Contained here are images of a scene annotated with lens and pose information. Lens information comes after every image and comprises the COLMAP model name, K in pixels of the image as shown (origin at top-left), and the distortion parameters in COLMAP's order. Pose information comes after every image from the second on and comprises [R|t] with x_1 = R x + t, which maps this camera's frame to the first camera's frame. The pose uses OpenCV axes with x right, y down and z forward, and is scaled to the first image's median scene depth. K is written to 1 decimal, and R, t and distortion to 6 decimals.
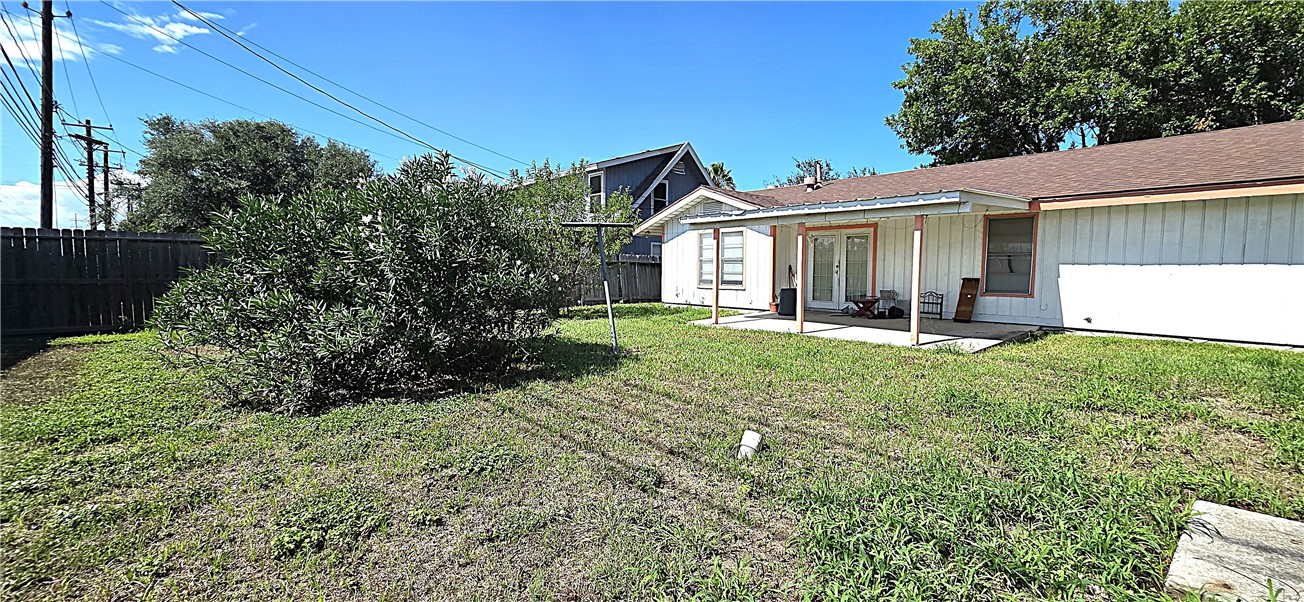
lens RADIAL K [[533.1, 0, 652.0], [0, 533.1, 305.3], [0, 0, 1]] dist [0.000568, -0.000465]
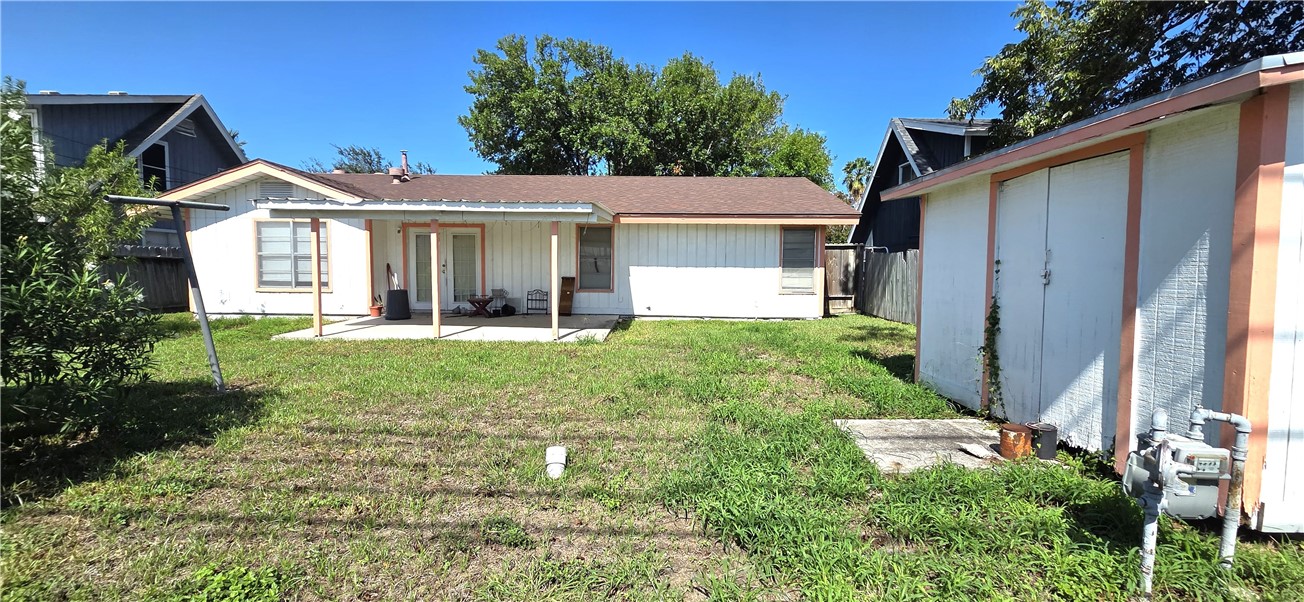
lens RADIAL K [[533.1, 0, 652.0], [0, 533.1, 305.3], [0, 0, 1]] dist [0.000568, -0.000465]
pose [[0.679491, -0.045631, 0.732263, -0.114079], [0.042010, 0.998846, 0.023261, -0.008229], [-0.732480, 0.014957, 0.680624, 0.070327]]
